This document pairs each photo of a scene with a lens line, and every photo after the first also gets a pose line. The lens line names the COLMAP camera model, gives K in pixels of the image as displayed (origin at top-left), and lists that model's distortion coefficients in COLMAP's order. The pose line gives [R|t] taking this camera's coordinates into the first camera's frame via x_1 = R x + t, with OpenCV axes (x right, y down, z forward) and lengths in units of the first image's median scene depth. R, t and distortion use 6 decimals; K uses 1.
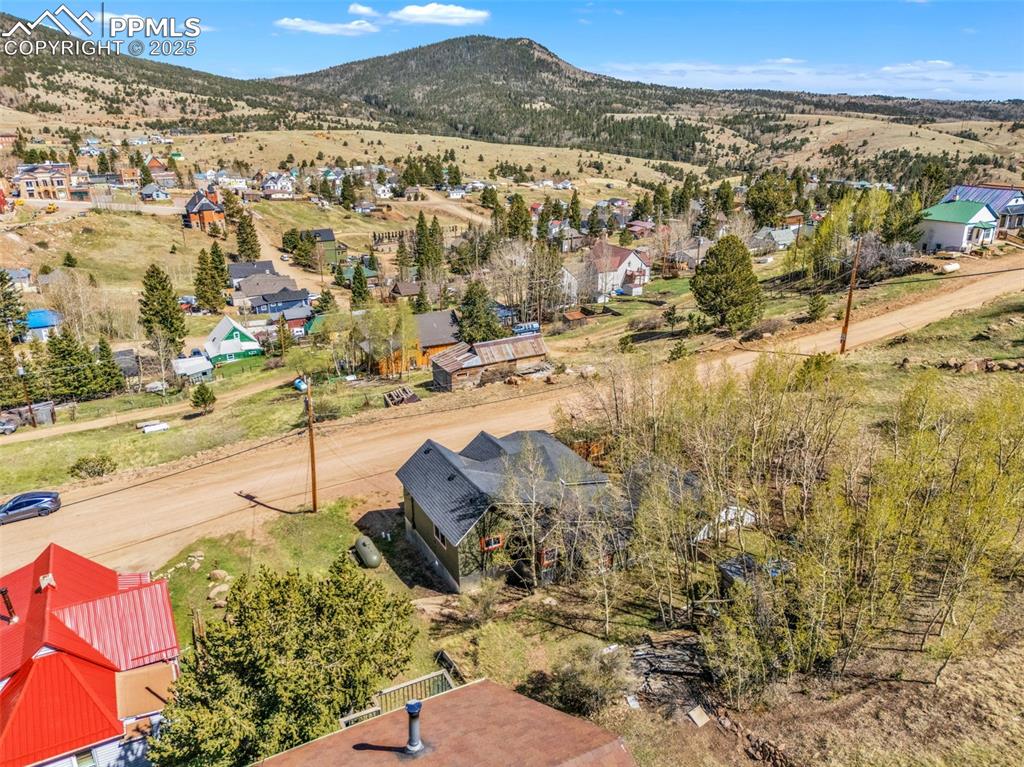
lens RADIAL K [[749.6, 0, 513.3], [0, 749.6, 385.7], [0, 0, 1]] dist [0.047391, -0.039937]
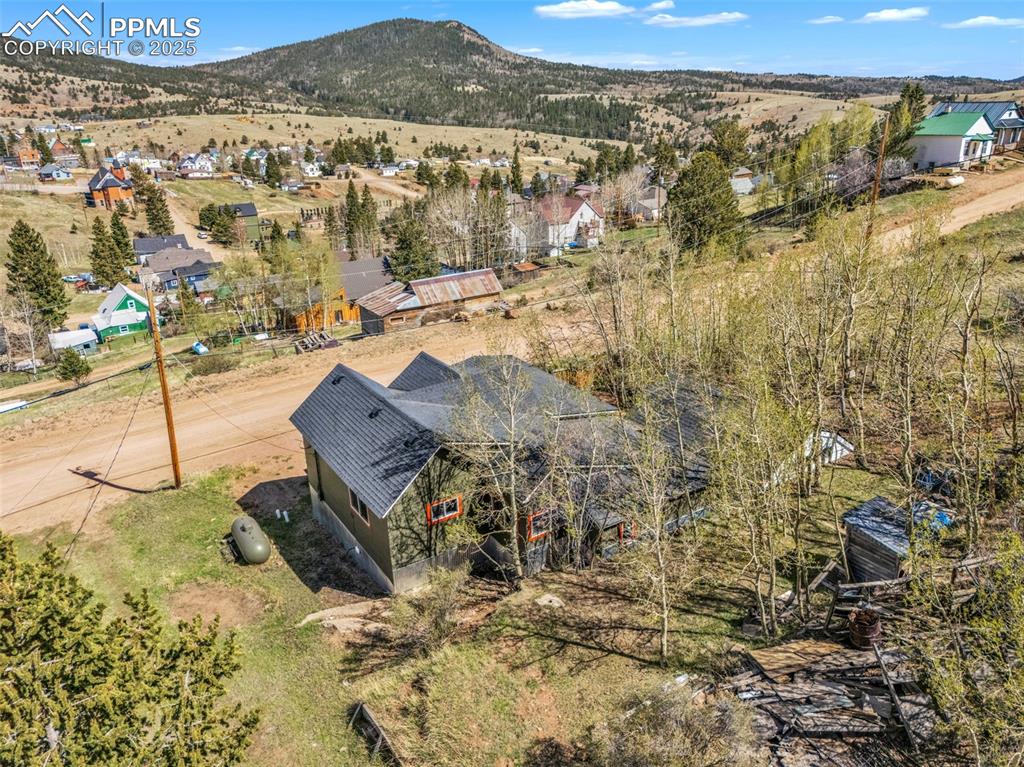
lens RADIAL K [[749.6, 0, 512.8], [0, 749.6, 382.6], [0, 0, 1]] dist [0.047391, -0.039937]
pose [[0.996355, -0.046607, 0.071448, -0.005413], [0.045844, 0.998873, 0.012290, 0.048412], [-0.071941, -0.008970, 0.997369, 0.186060]]
